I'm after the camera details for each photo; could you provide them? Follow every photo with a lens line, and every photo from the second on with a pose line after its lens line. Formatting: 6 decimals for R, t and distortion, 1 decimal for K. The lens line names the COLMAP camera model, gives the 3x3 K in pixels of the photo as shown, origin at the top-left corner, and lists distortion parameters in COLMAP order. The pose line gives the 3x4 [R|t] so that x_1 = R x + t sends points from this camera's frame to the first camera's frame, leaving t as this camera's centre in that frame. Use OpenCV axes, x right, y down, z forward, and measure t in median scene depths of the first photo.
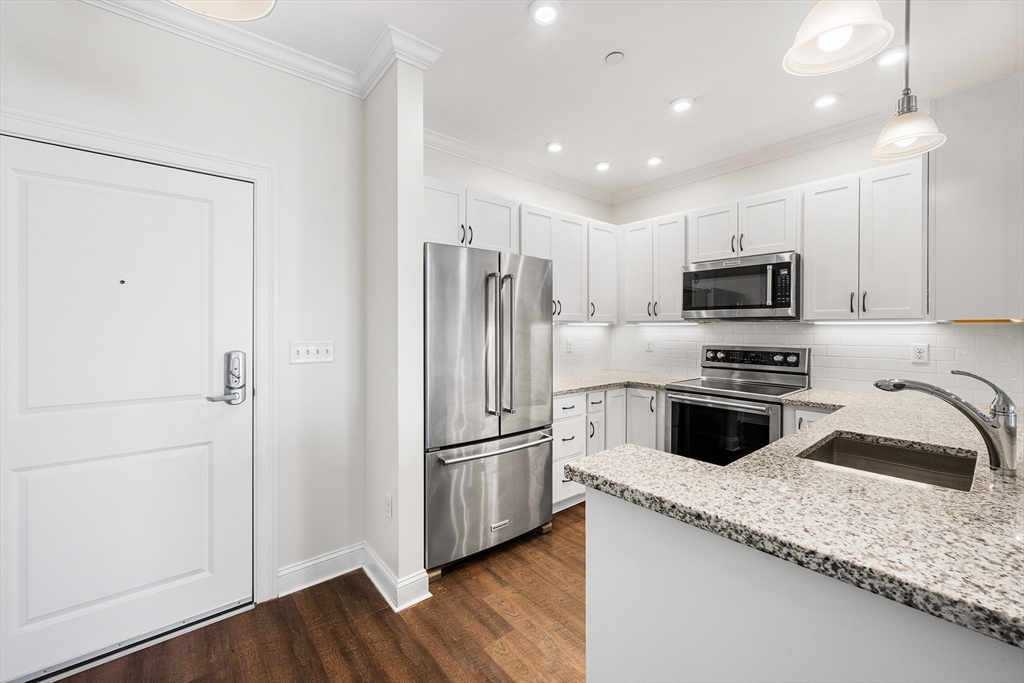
lens RADIAL K [[406.4, 0, 515.2], [0, 406.4, 332.8], [0, 0, 1]] dist [-0.002871, -0.000269]
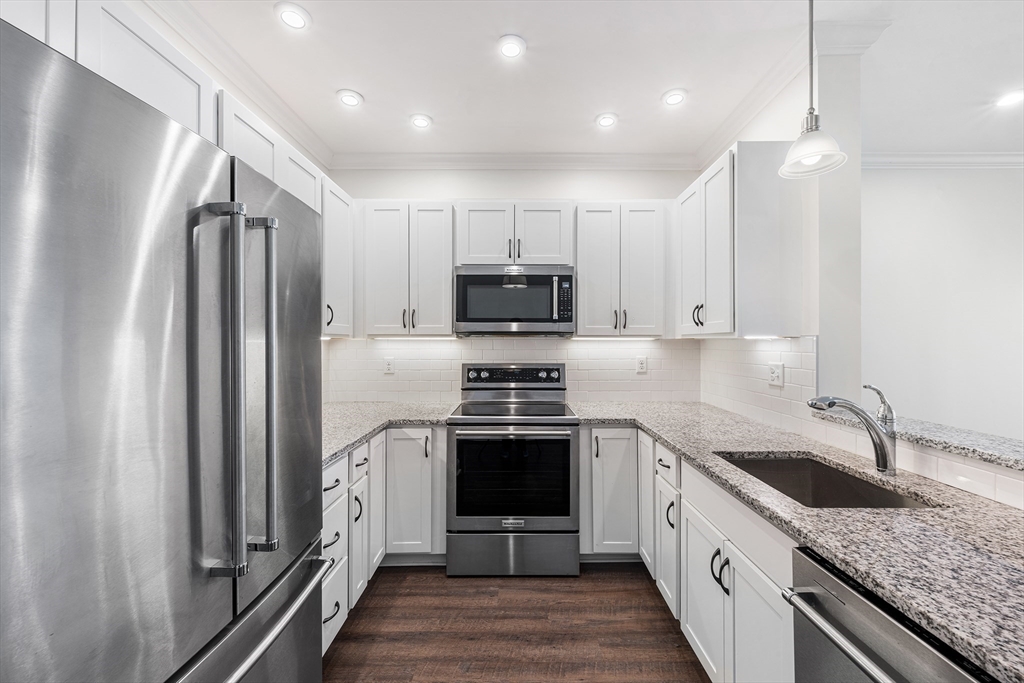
lens RADIAL K [[403.9, 0, 515.8], [0, 403.9, 341.0], [0, 0, 1]] dist [-0.000764, 0.000065]
pose [[0.643602, 0.001270, 0.765360, -0.141318], [0.010389, 0.999892, -0.010395, -0.008905], [-0.765290, 0.014642, 0.643519, 0.467011]]
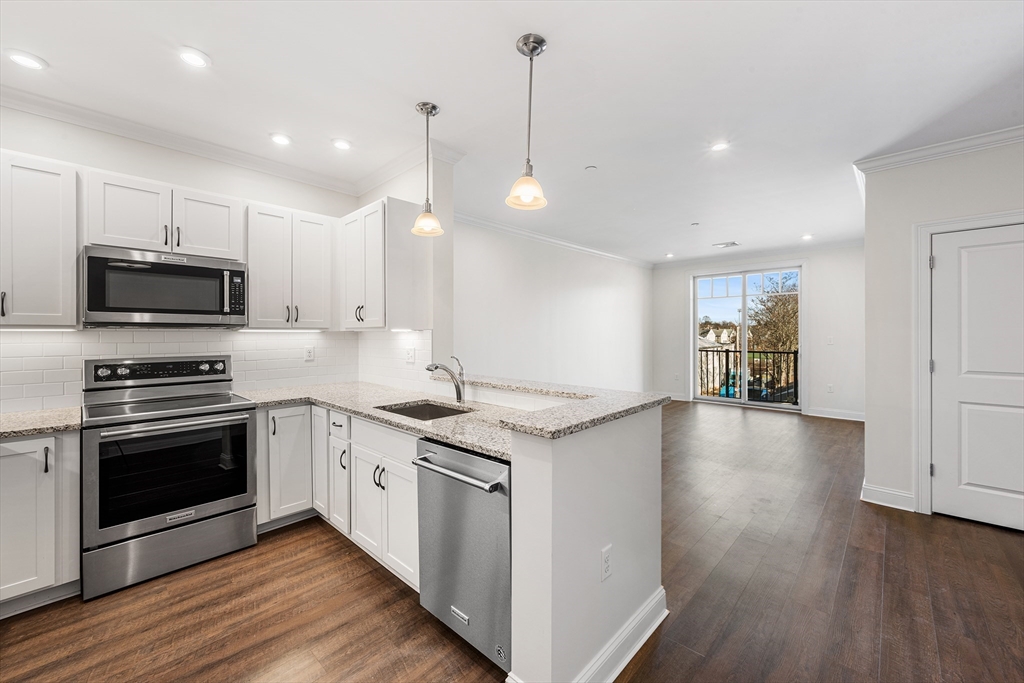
lens RADIAL K [[406.4, 0, 515.2], [0, 406.4, 332.8], [0, 0, 1]] dist [-0.002871, -0.000269]
pose [[-0.122080, 0.001748, 0.992519, -0.419121], [0.015973, 0.999872, 0.000204, -0.006935], [-0.992392, 0.015878, -0.122092, 0.427287]]
